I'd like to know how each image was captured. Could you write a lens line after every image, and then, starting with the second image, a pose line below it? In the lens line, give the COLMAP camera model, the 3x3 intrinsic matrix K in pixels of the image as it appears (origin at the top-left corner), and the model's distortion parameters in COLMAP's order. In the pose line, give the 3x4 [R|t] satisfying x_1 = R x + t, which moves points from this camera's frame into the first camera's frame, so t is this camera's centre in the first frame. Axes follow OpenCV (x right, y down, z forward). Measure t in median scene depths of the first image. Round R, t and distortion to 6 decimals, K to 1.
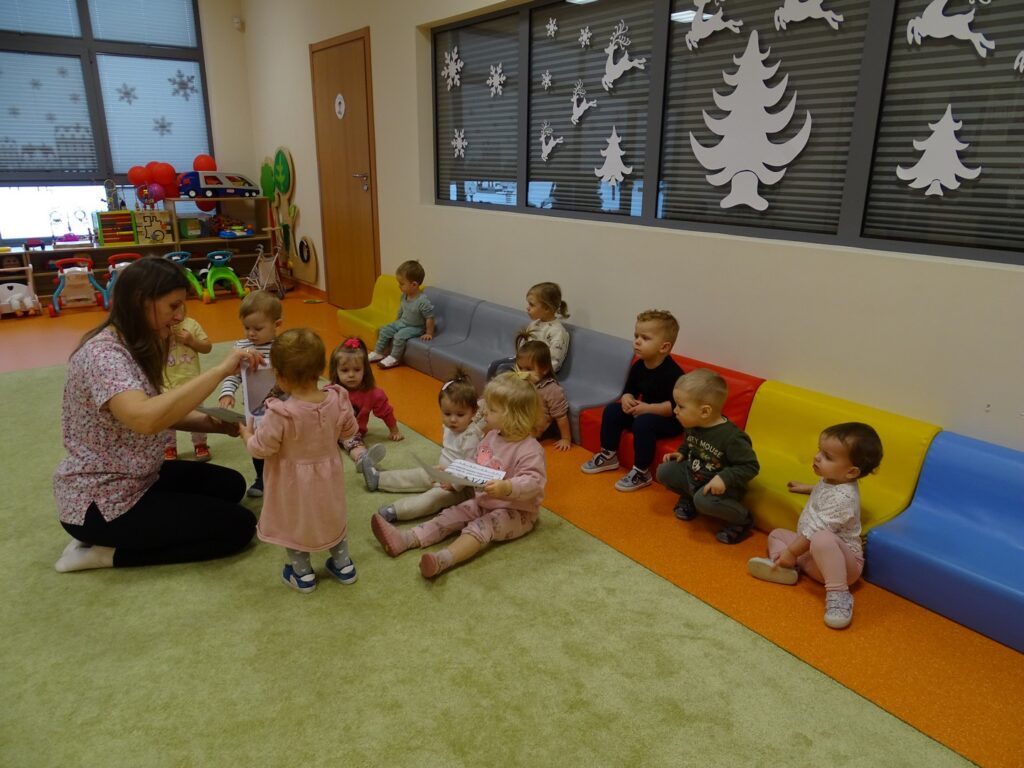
lens RADIAL K [[726.8, 0, 511.2], [0, 726.8, 388.1], [0, 0, 1]] dist [0.011345, -0.007981]
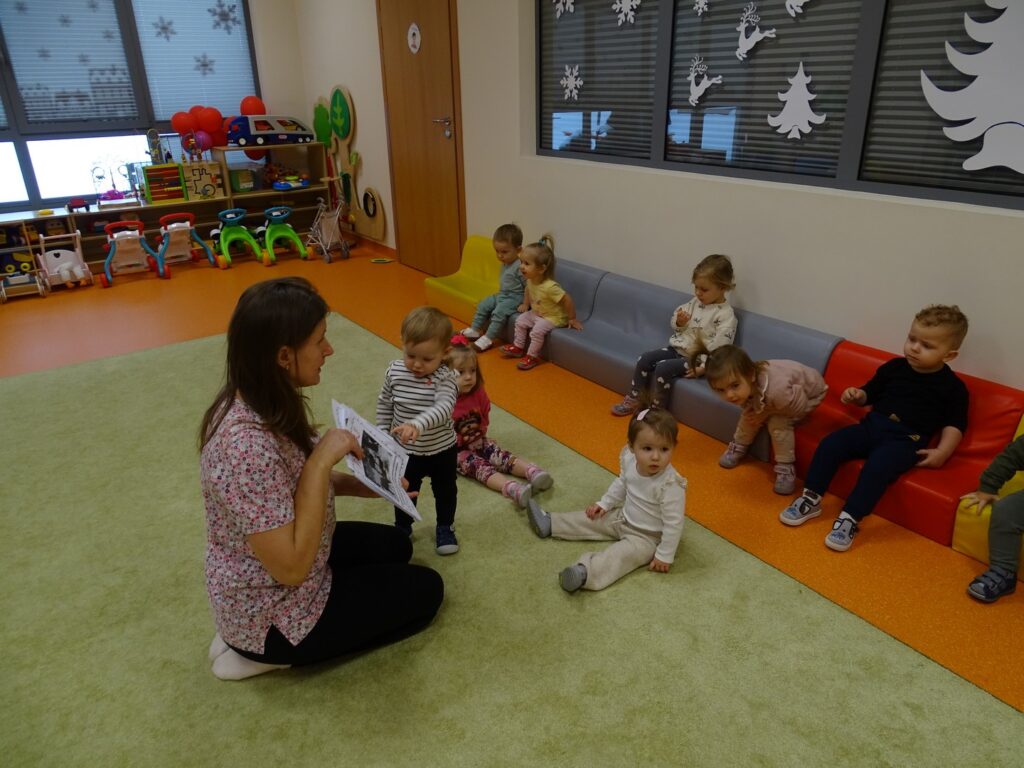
lens RADIAL K [[726.8, 0, 513.5], [0, 726.8, 387.8], [0, 0, 1]] dist [0.011345, -0.007981]
pose [[0.999477, -0.015680, -0.028275, -0.098156], [0.018330, 0.995208, 0.096046, -0.052896], [0.026634, -0.096514, 0.994975, 0.096655]]
